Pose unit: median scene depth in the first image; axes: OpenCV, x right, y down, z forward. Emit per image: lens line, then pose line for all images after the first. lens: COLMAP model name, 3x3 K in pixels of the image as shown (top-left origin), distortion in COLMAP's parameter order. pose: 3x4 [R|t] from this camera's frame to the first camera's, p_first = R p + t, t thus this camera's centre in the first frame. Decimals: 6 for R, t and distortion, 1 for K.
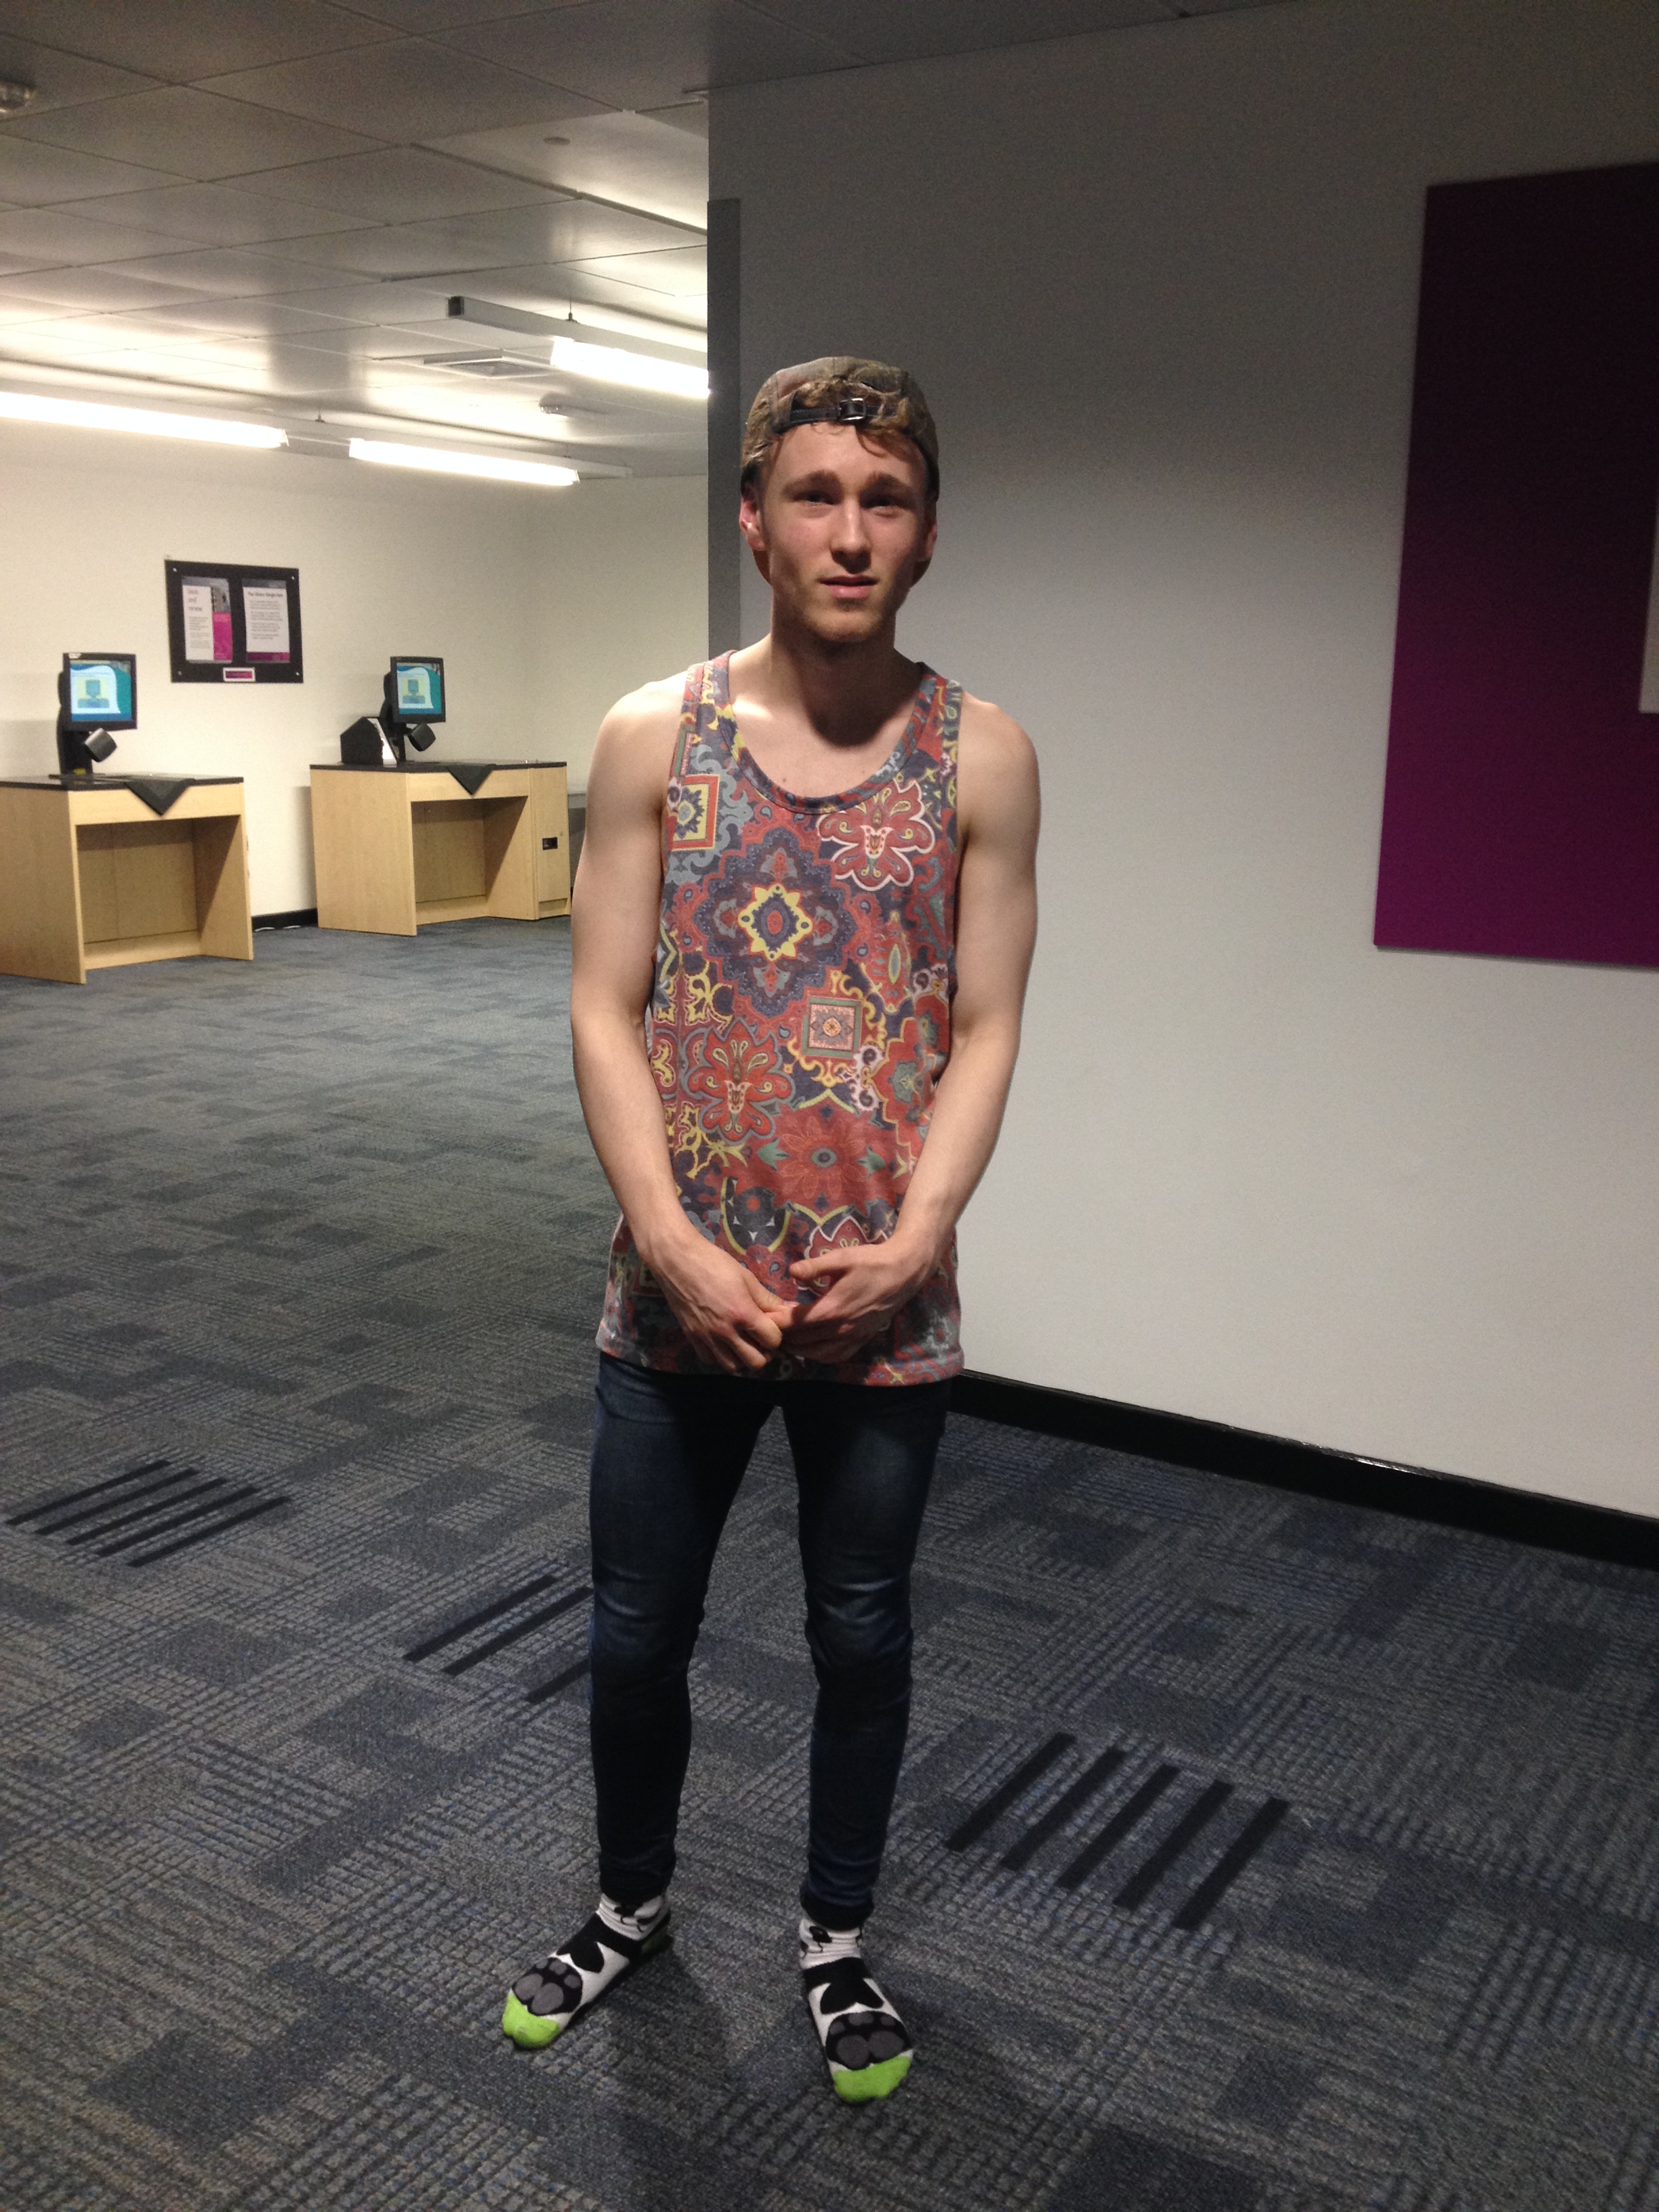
lens RADIAL K [[2069.1, 0, 838.7], [0, 2069.1, 1114.5], [0, 0, 1]] dist [0.126311, -0.287198]
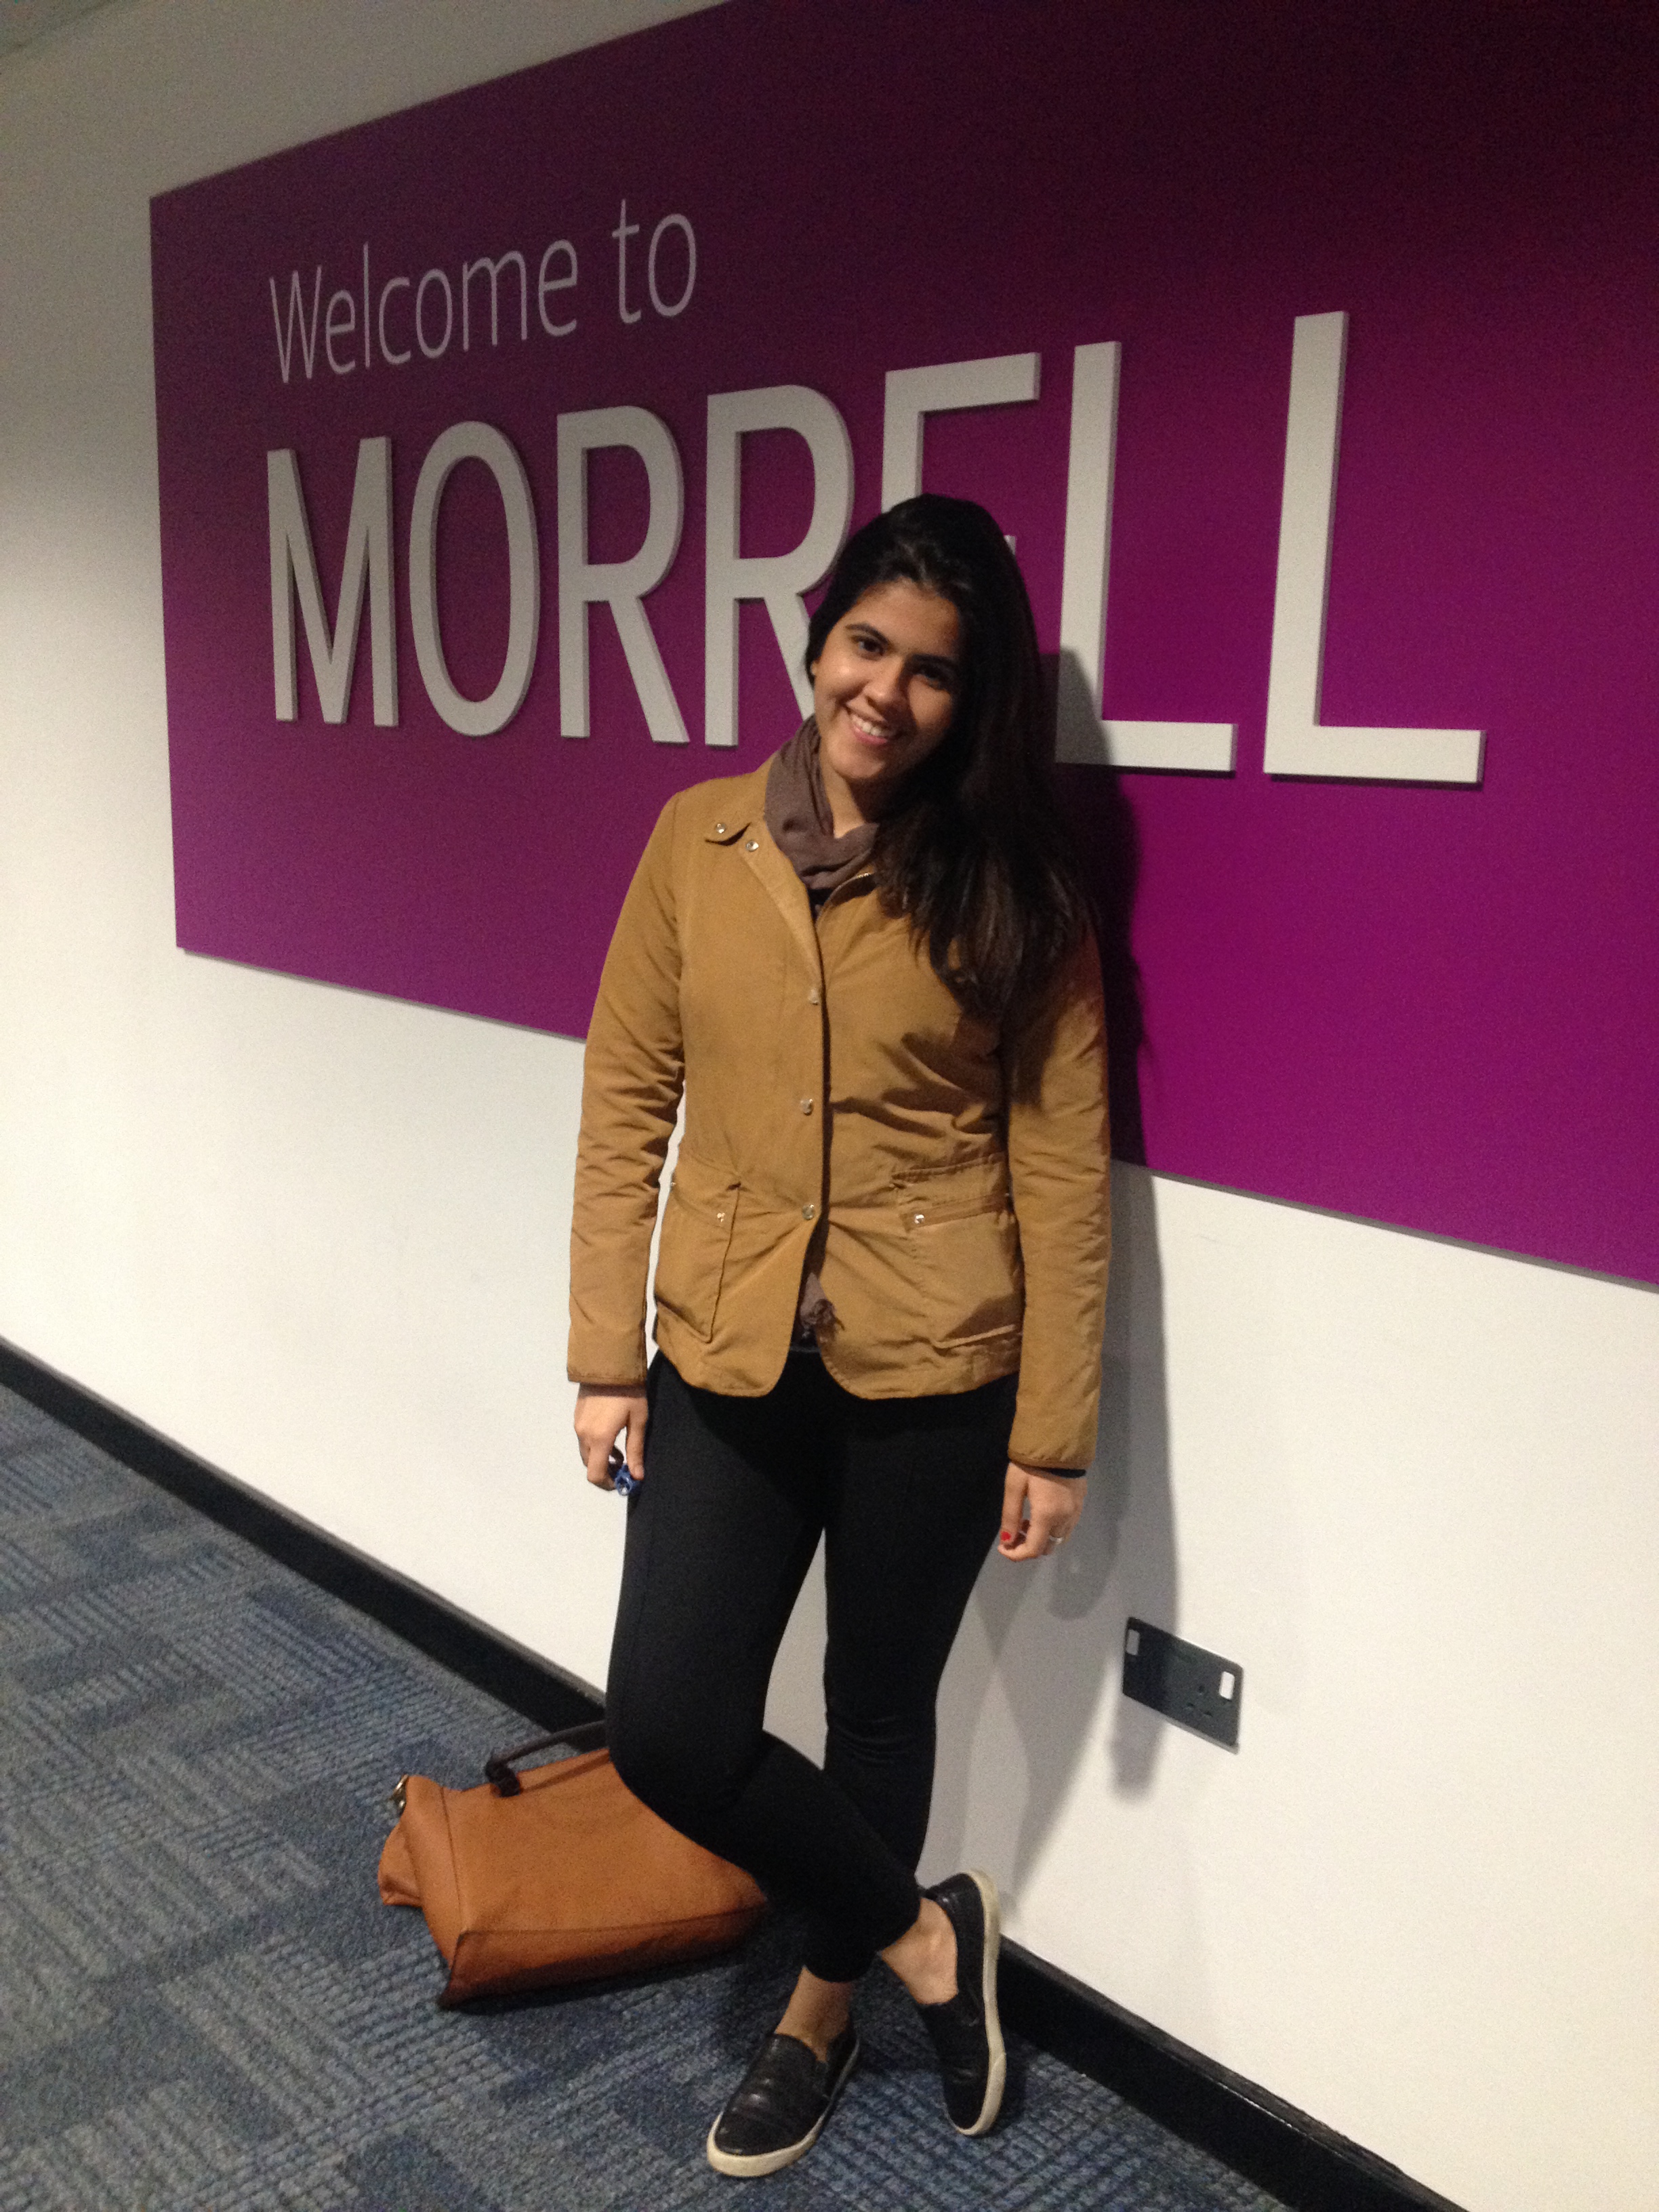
lens RADIAL K [[2069.1, 0, 838.7], [0, 2069.1, 1114.5], [0, 0, 1]] dist [0.126311, -0.287198]
pose [[0.964910, 0.062575, -0.255014, 0.921332], [-0.068048, 0.997601, -0.012690, -0.011099], [0.253609, 0.029598, 0.966854, 0.125467]]
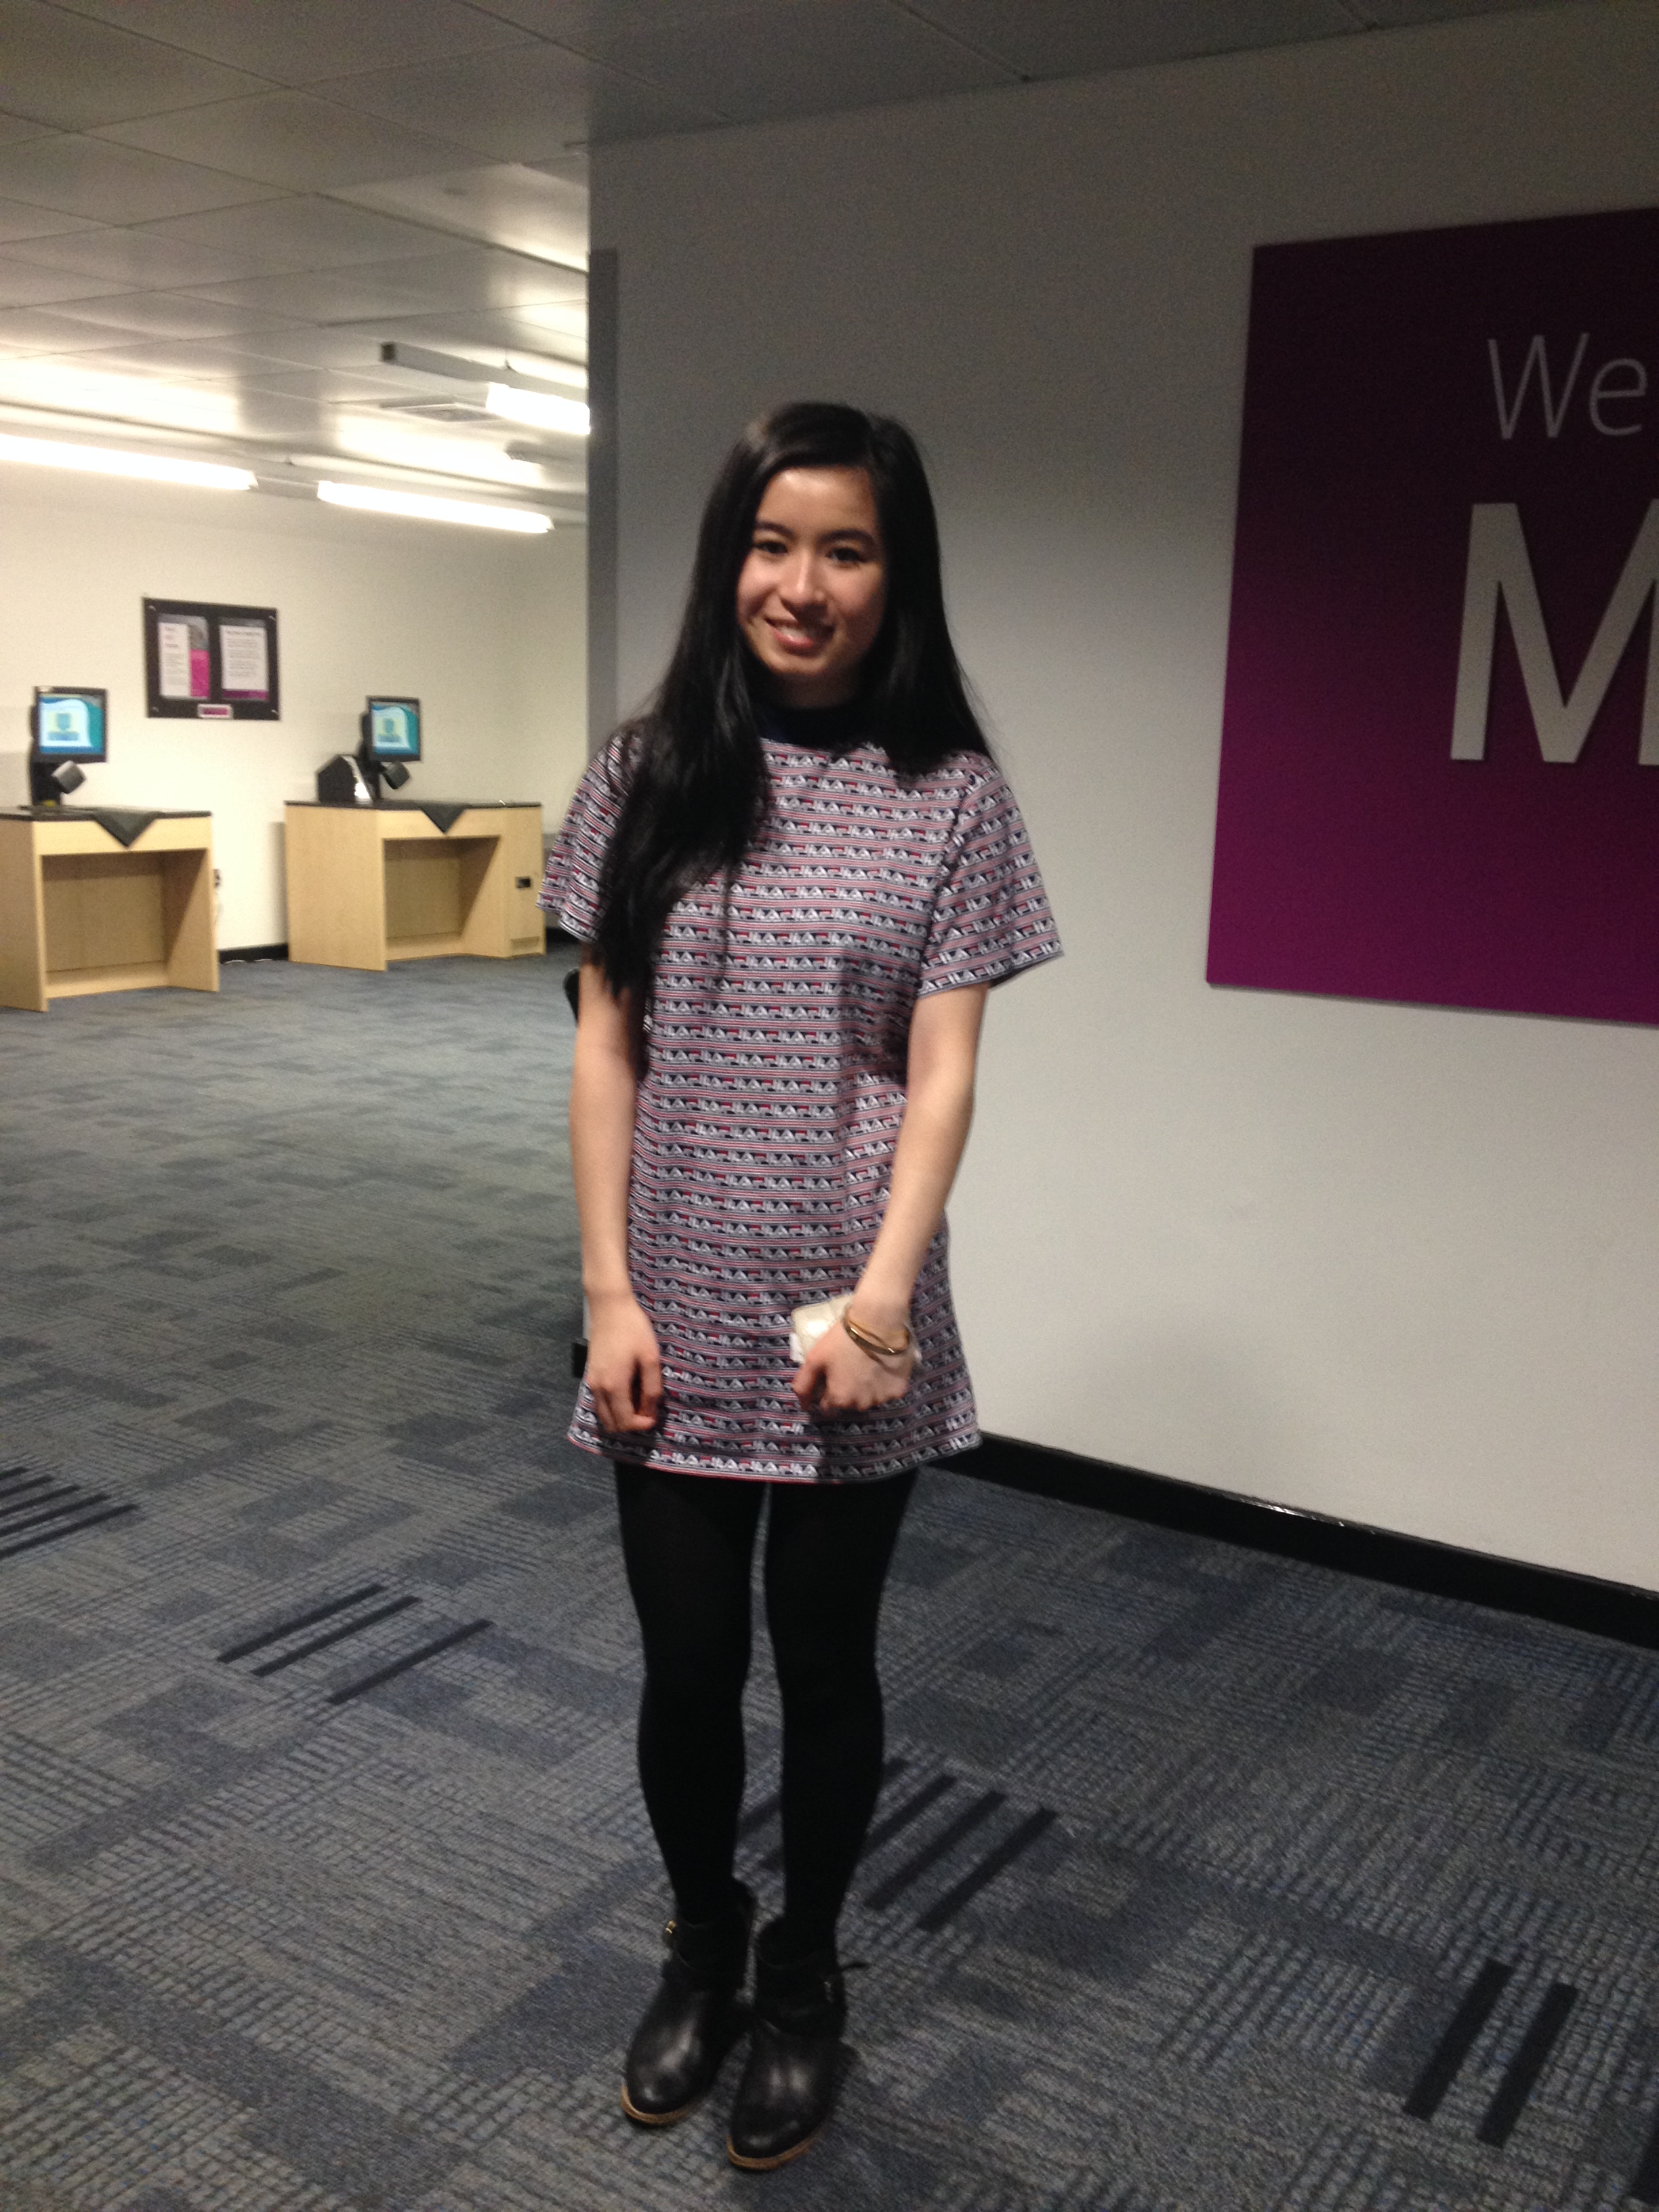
lens RADIAL K [[2082.5, 0, 826.8], [0, 2082.5, 1095.4], [0, 0, 1]] dist [0.138475, -0.297198]
pose [[0.999723, 0.018072, -0.015058, 0.097291], [-0.018570, 0.999262, -0.033632, 0.014937], [0.014439, 0.033902, 0.999321, -0.030470]]
